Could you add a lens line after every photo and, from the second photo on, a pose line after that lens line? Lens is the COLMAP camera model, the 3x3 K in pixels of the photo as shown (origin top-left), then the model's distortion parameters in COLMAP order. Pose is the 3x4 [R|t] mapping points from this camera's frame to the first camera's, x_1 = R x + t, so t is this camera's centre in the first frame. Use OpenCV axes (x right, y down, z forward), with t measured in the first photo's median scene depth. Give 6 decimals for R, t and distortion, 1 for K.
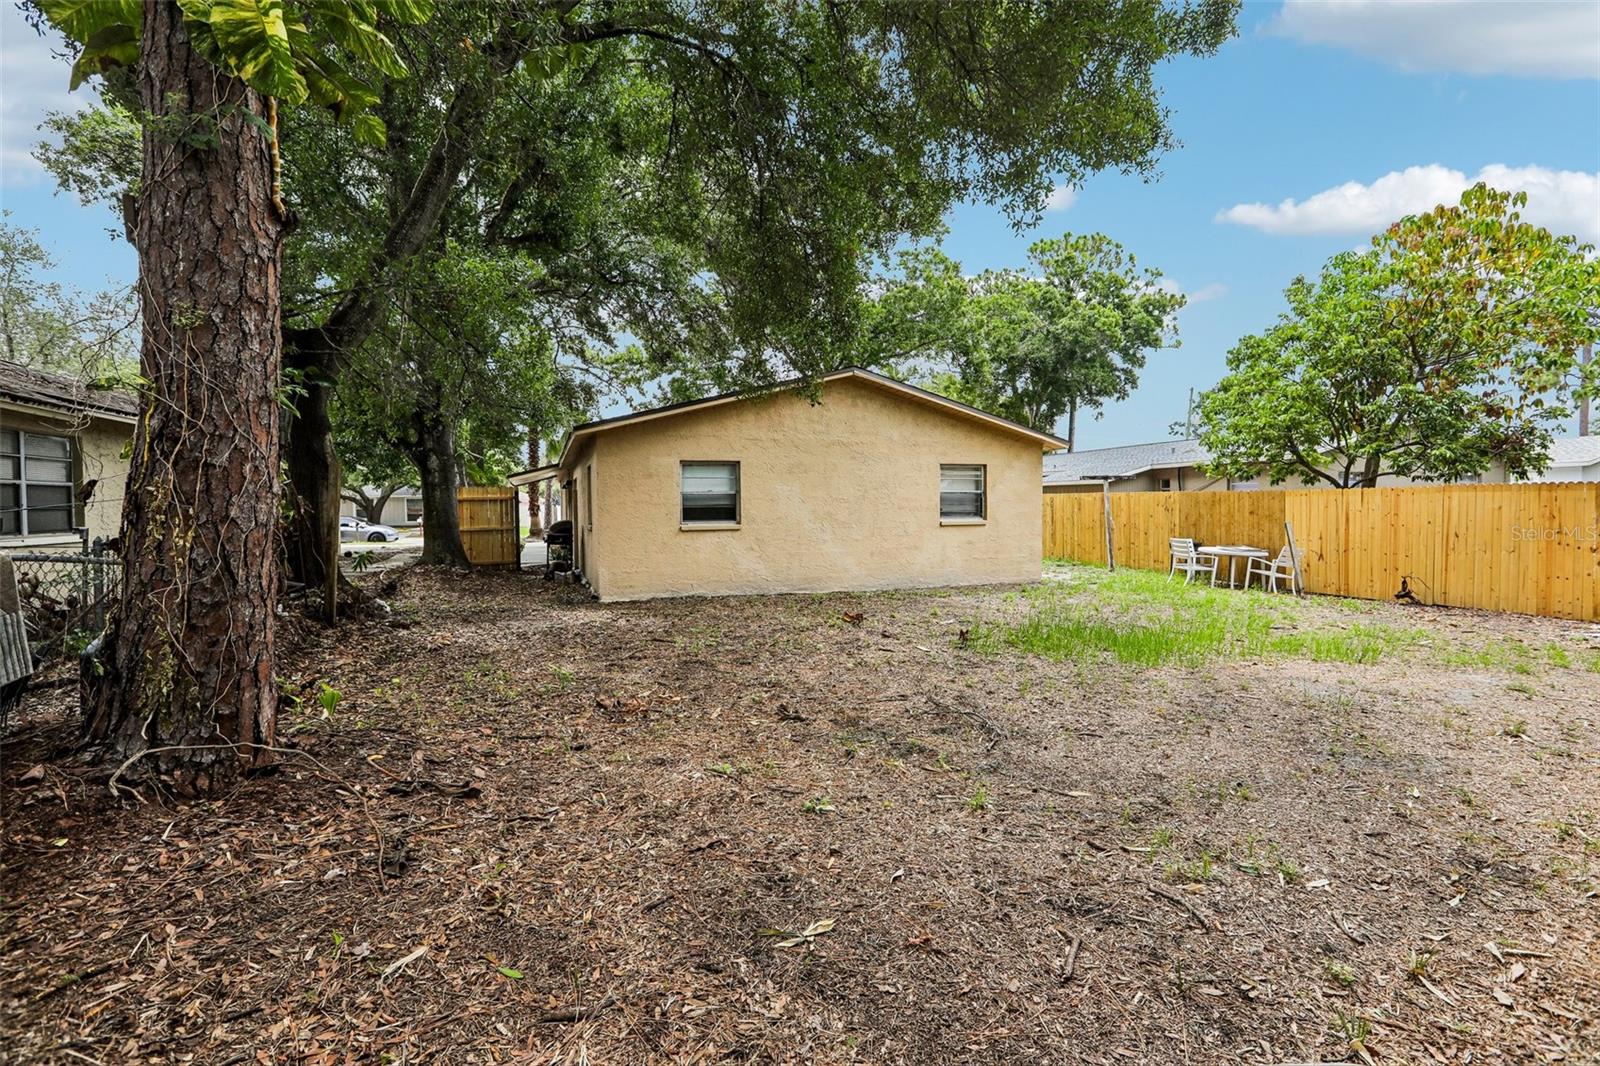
lens RADIAL K [[729.2, 0, 801.7], [0, 729.2, 526.6], [0, 0, 1]] dist [-0.053121, 0.021085]
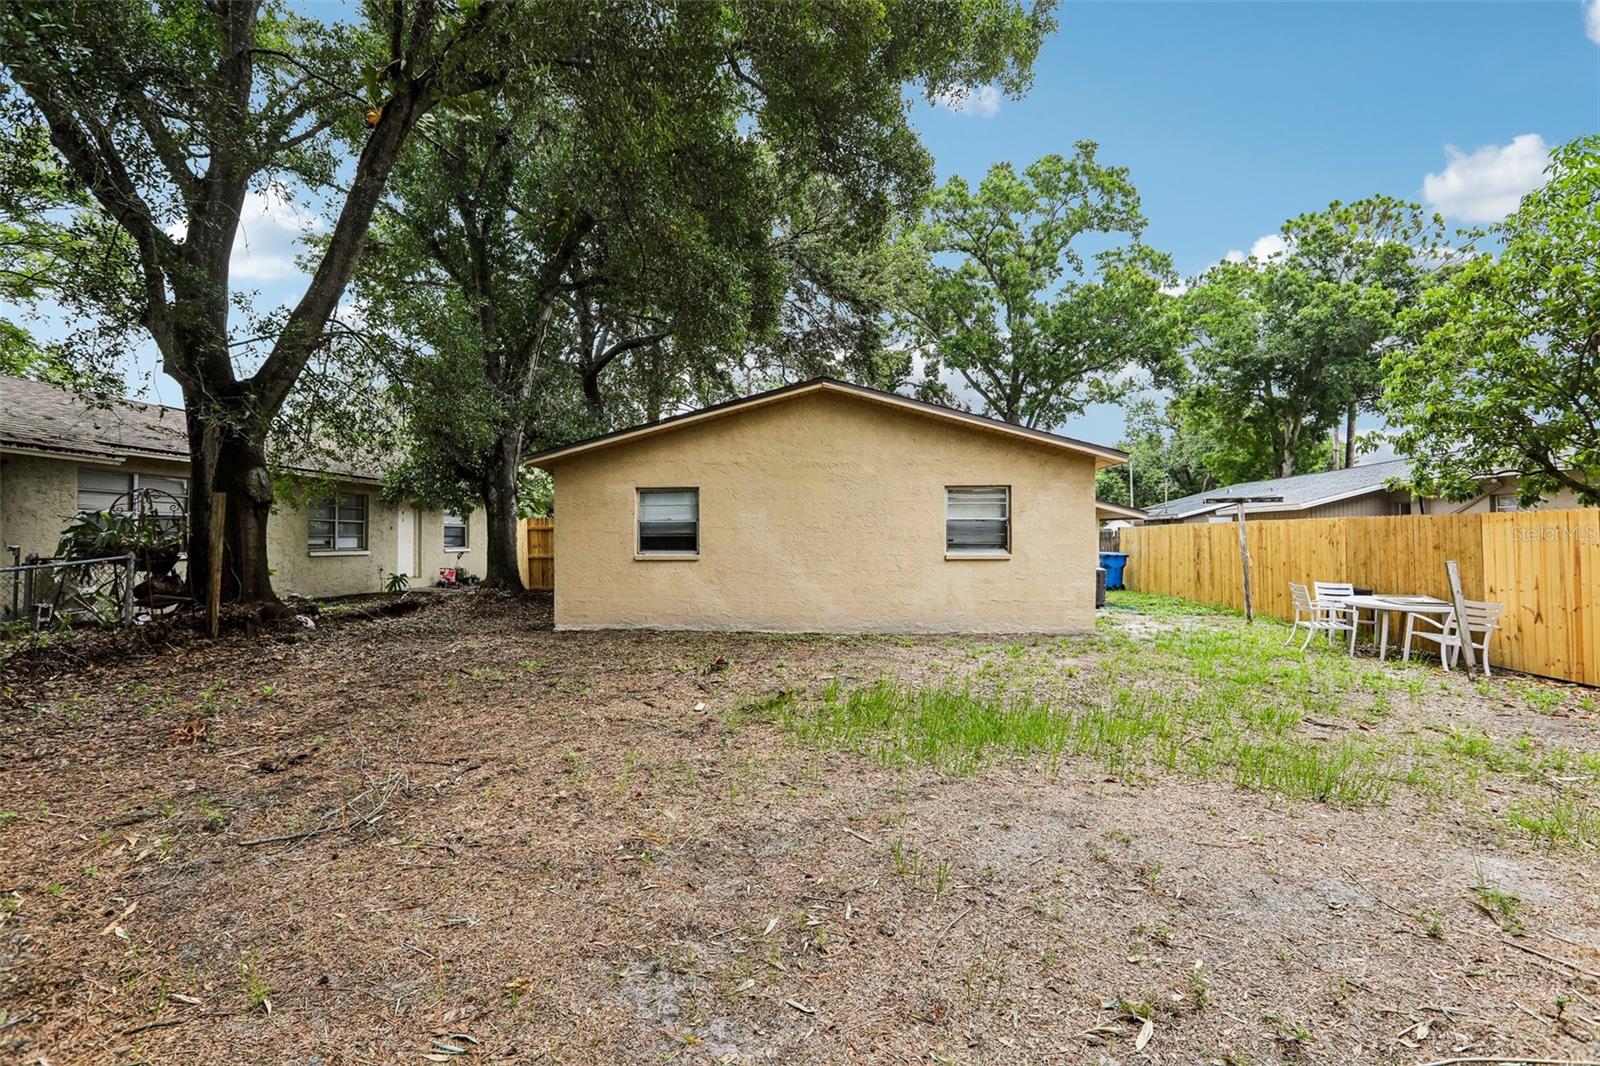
lens RADIAL K [[729.2, 0, 801.7], [0, 729.2, 526.6], [0, 0, 1]] dist [-0.053121, 0.021085]
pose [[0.924547, -0.001807, -0.381063, 0.360830], [-0.016277, 0.998889, -0.044228, 0.000128], [0.380719, 0.047093, 0.923491, 0.170737]]
